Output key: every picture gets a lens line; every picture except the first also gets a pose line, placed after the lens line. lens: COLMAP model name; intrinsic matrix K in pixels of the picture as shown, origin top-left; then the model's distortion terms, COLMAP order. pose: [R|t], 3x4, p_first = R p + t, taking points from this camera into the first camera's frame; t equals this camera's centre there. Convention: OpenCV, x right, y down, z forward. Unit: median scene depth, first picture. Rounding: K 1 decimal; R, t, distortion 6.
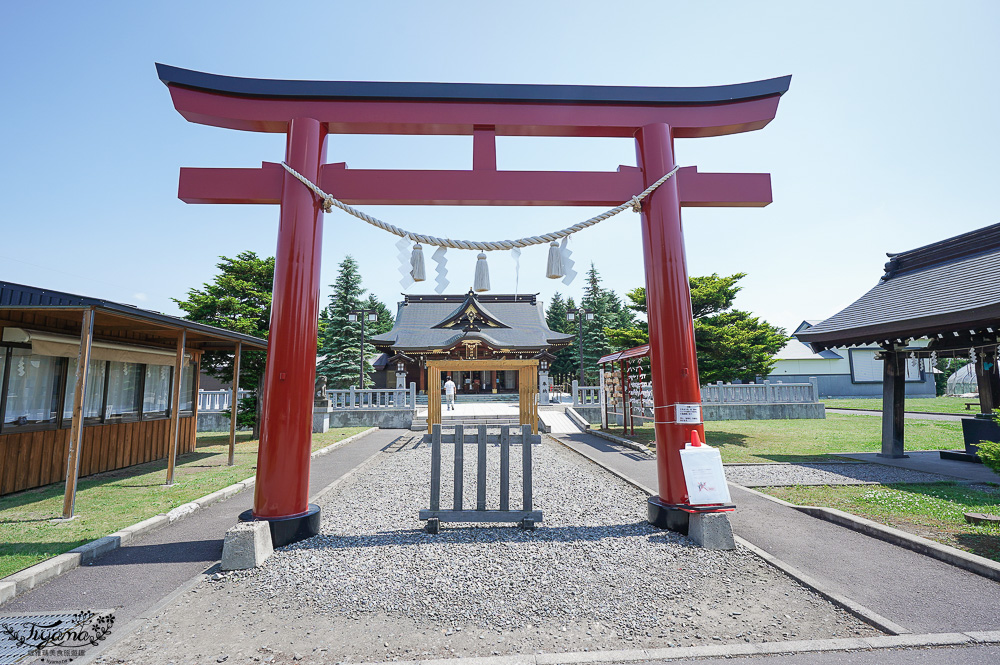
lens RADIAL K [[491.5, 0, 502.3], [0, 491.5, 327.0], [0, 0, 1]] dist [-0.006970, -0.000500]
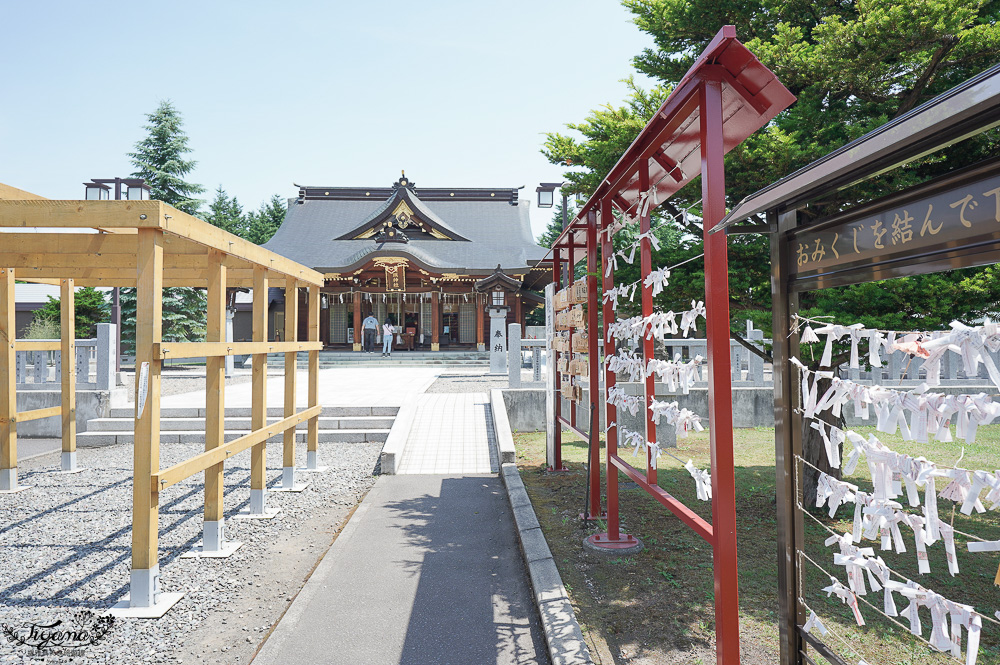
lens RADIAL K [[636.6, 0, 500.1], [0, 636.6, 330.6], [0, 0, 1]] dist [0.000489, -0.000588]
pose [[0.999770, 0.010500, -0.018682, 0.073773], [-0.008478, 0.994414, 0.105214, 0.030028], [0.019683, -0.105031, 0.994274, 0.241720]]
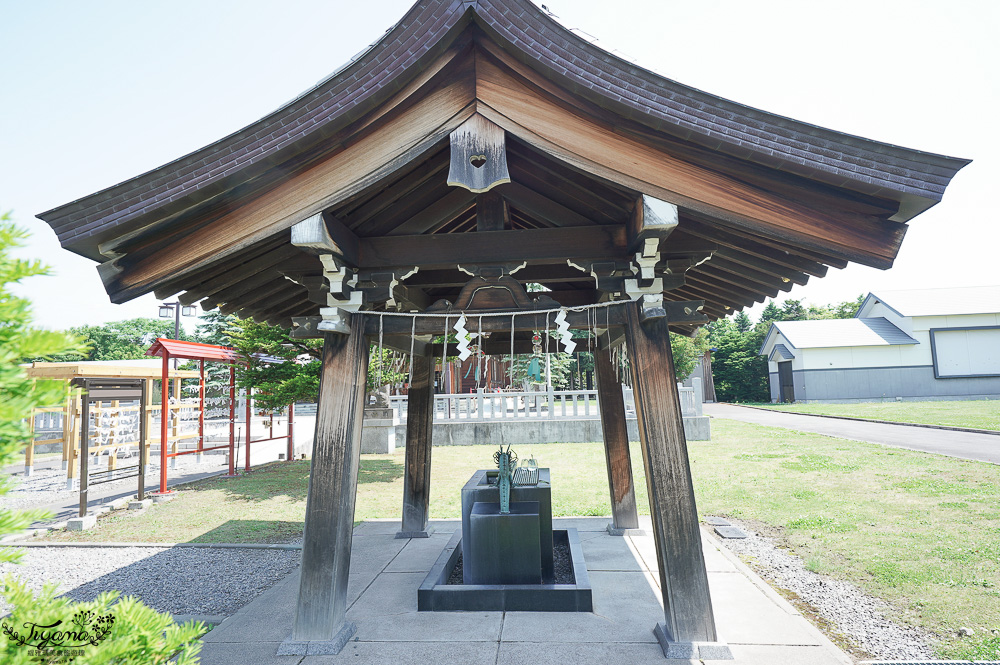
lens RADIAL K [[576.1, 0, 495.3], [0, 576.1, 337.2], [0, 0, 1]] dist [-0.004027, -0.000203]
pose [[0.988686, -0.029064, -0.147156, 0.251235], [0.034228, 0.998880, 0.032681, 0.006324], [0.146041, -0.037348, 0.988573, 0.098607]]
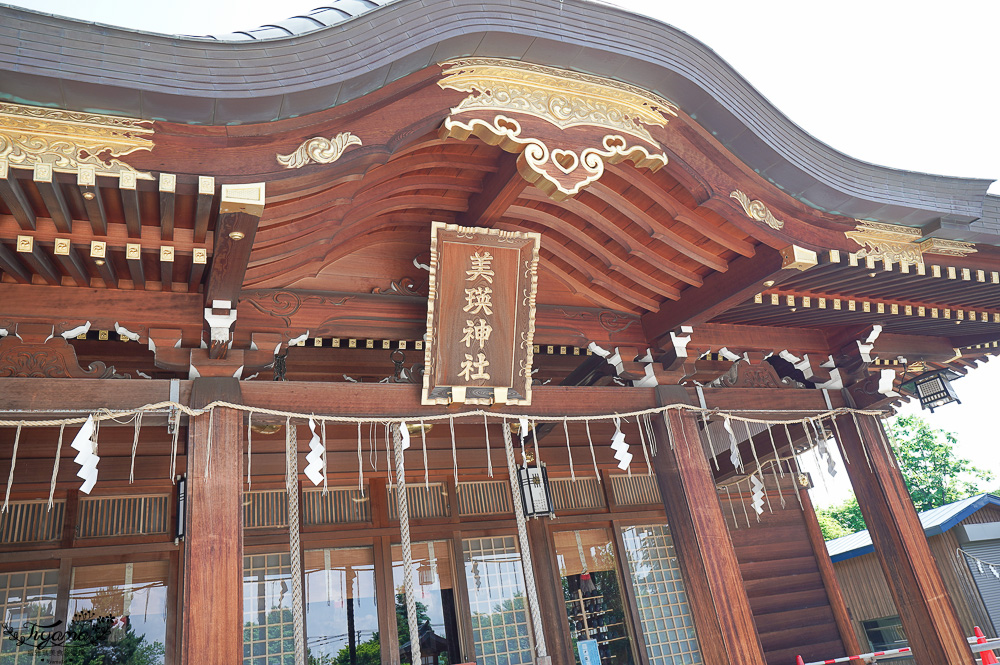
lens RADIAL K [[745.1, 0, 498.7], [0, 745.1, 324.1], [0, 0, 1]] dist [0.005445, 0.000010]
pose [[0.940190, 0.027924, 0.339504, -0.104304], [0.091513, 0.939294, -0.330685, 0.095021], [-0.328128, 0.341976, 0.880559, 0.850226]]
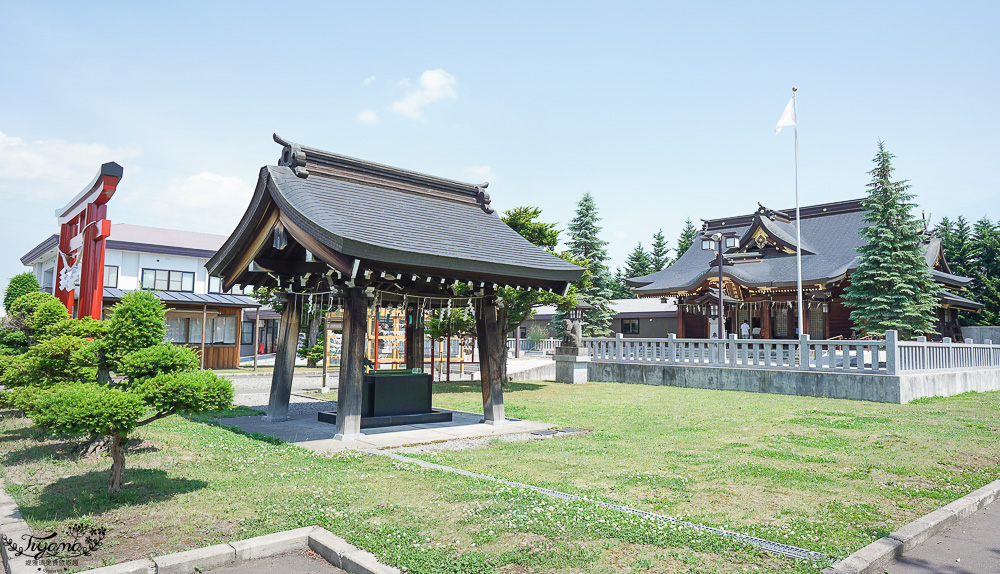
lens RADIAL K [[662.8, 0, 498.3], [0, 662.8, 284.8], [0, 0, 1]] dist [-0.003573, -0.001077]
pose [[0.612182, -0.043292, -0.789531, 0.502721], [0.077615, 0.996968, 0.005515, 0.005842], [0.786899, -0.064655, 0.613686, 0.092294]]
